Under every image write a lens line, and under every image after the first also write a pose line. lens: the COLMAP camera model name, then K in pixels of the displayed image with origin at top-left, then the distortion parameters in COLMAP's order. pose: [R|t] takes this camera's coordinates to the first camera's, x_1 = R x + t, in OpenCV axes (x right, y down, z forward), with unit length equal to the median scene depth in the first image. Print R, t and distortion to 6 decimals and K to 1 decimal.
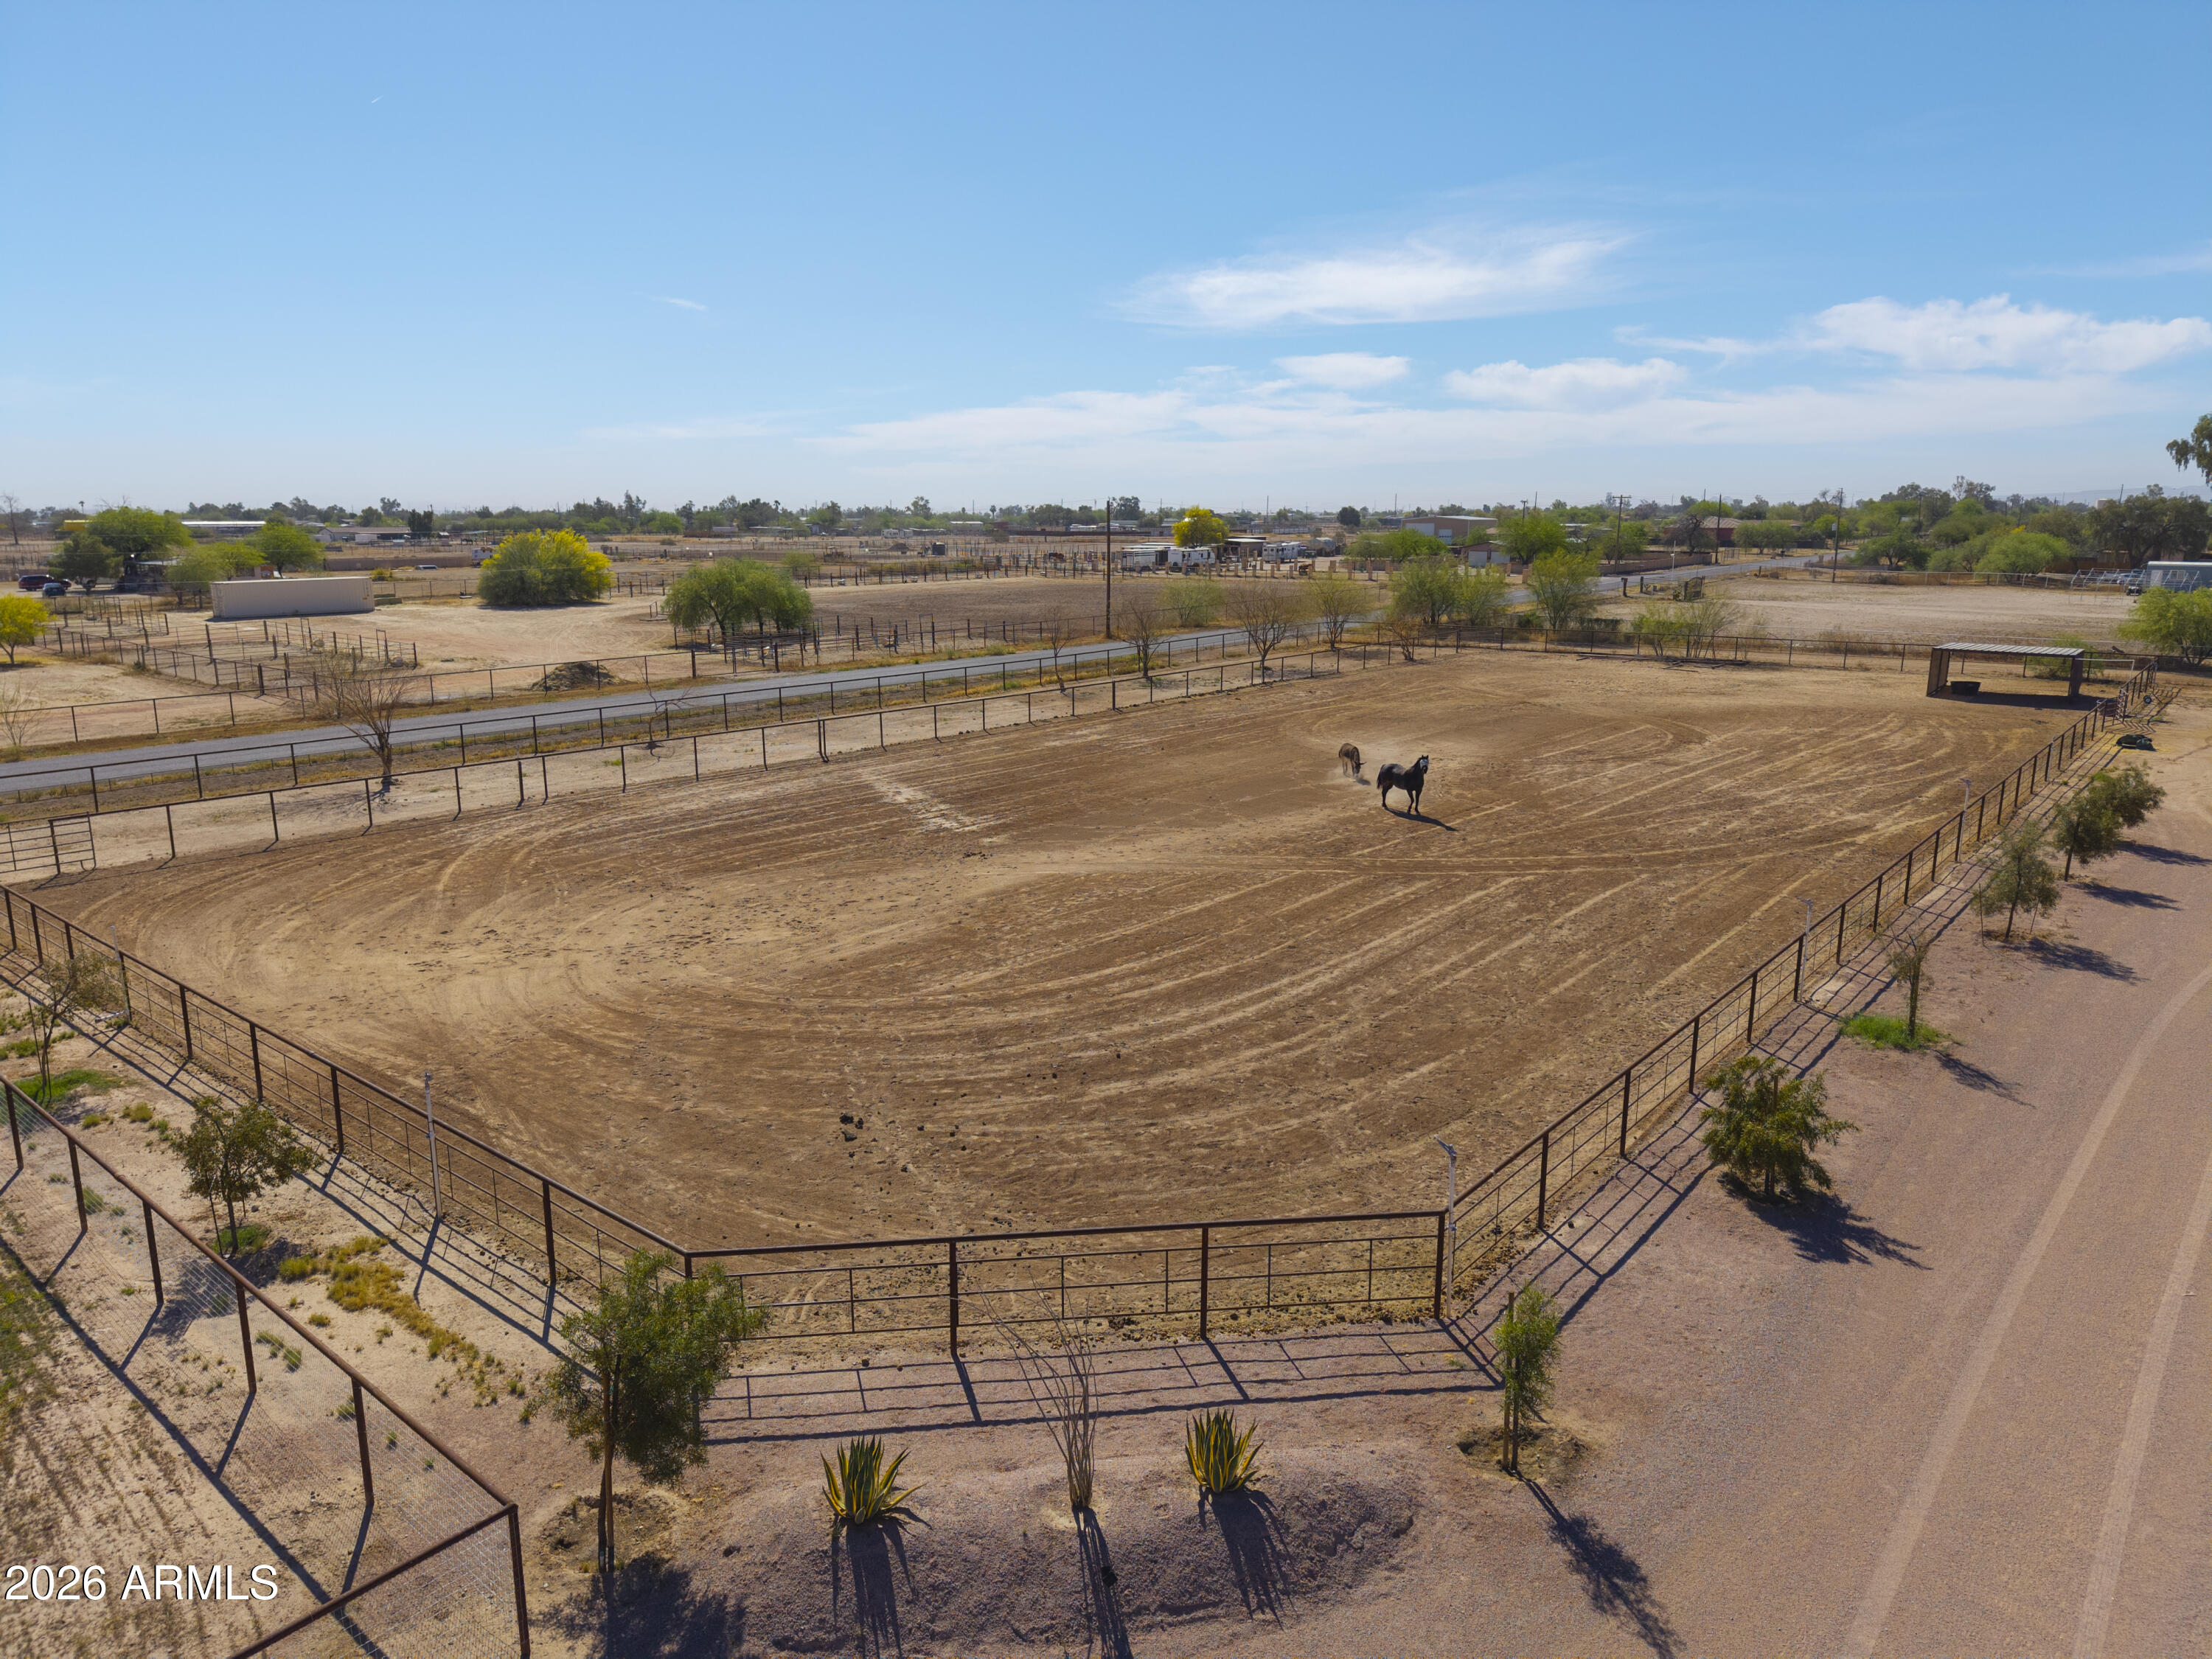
lens RADIAL K [[1475.7, 0, 1112.1], [0, 1475.7, 837.5], [0, 0, 1]] dist [0.029462, -0.026109]
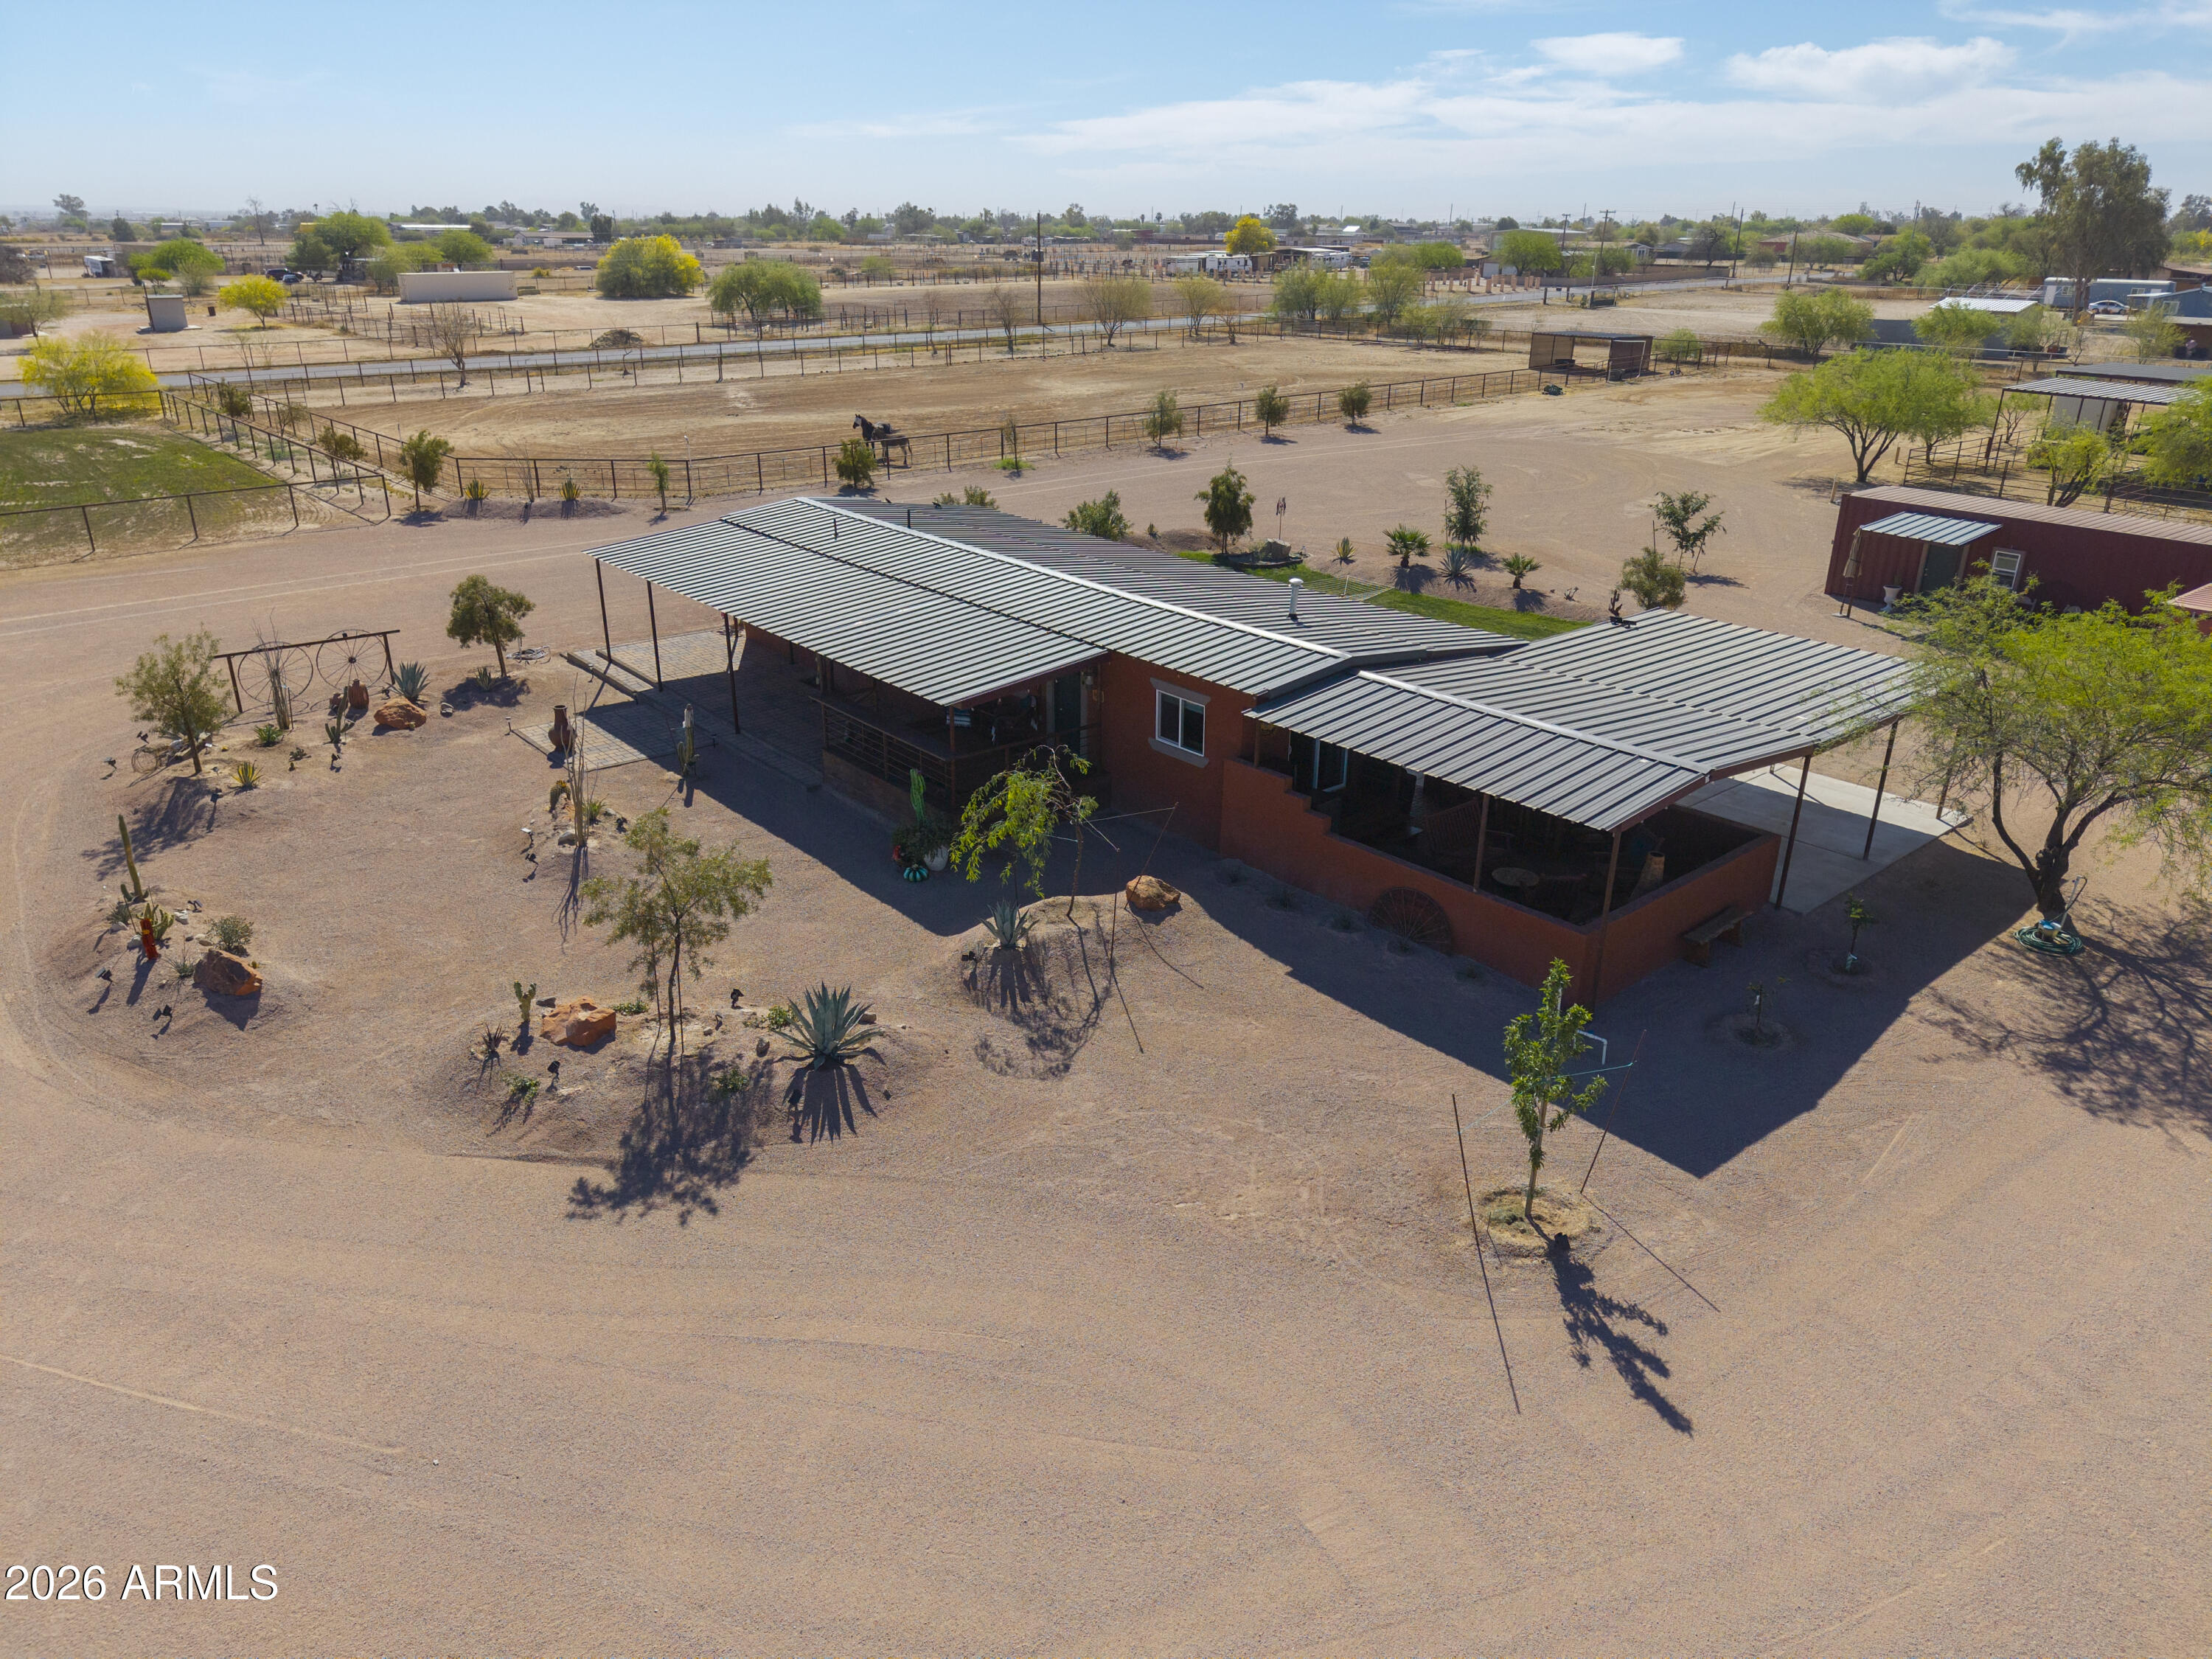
lens RADIAL K [[1481.0, 0, 1107.6], [0, 1481.0, 830.1], [0, 0, 1]] dist [0.007559, 0.002719]
pose [[0.990217, 0.059778, -0.126083, 0.244203], [-0.037108, 0.983863, 0.175030, 0.068302], [0.134512, -0.168639, 0.976457, -0.329130]]
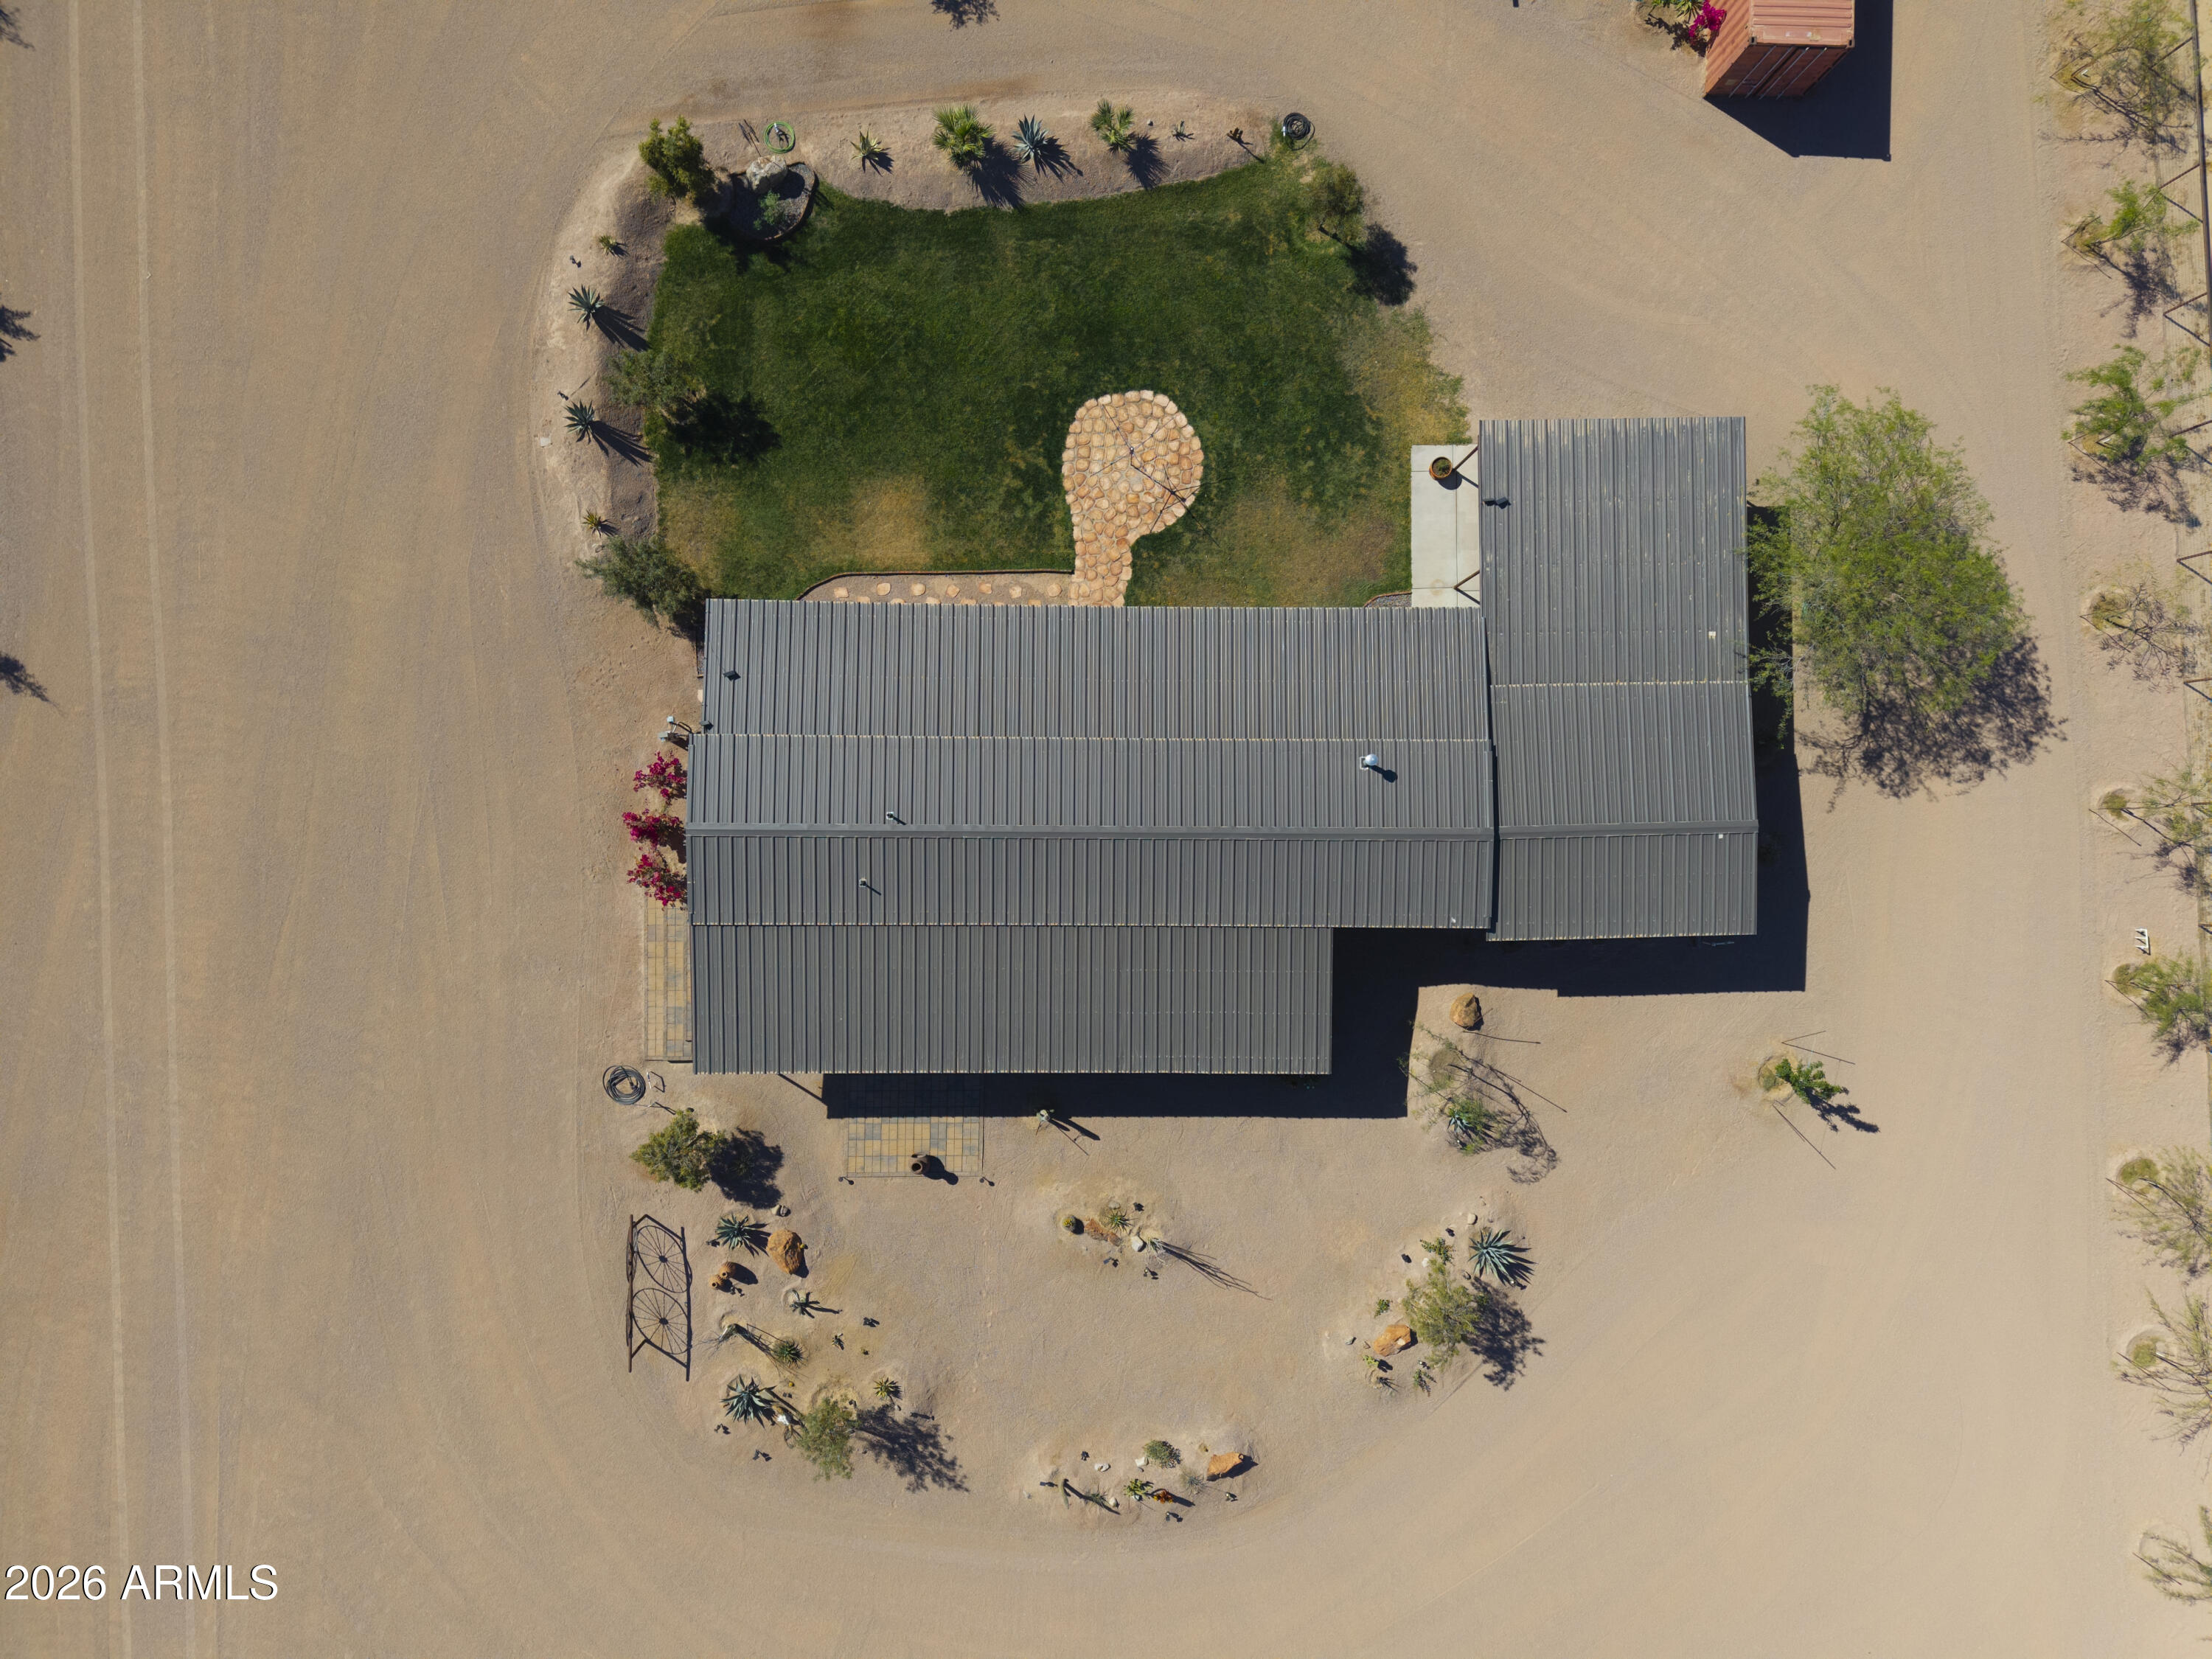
lens RADIAL K [[1475.7, 0, 1112.1], [0, 1475.7, 837.5], [0, 0, 1]] dist [0.029462, -0.026109]
pose [[0.746732, -0.664887, 0.017820, 0.187986], [0.126278, 0.168025, 0.977661, -0.220537], [-0.653028, -0.727800, 0.209430, -0.127055]]
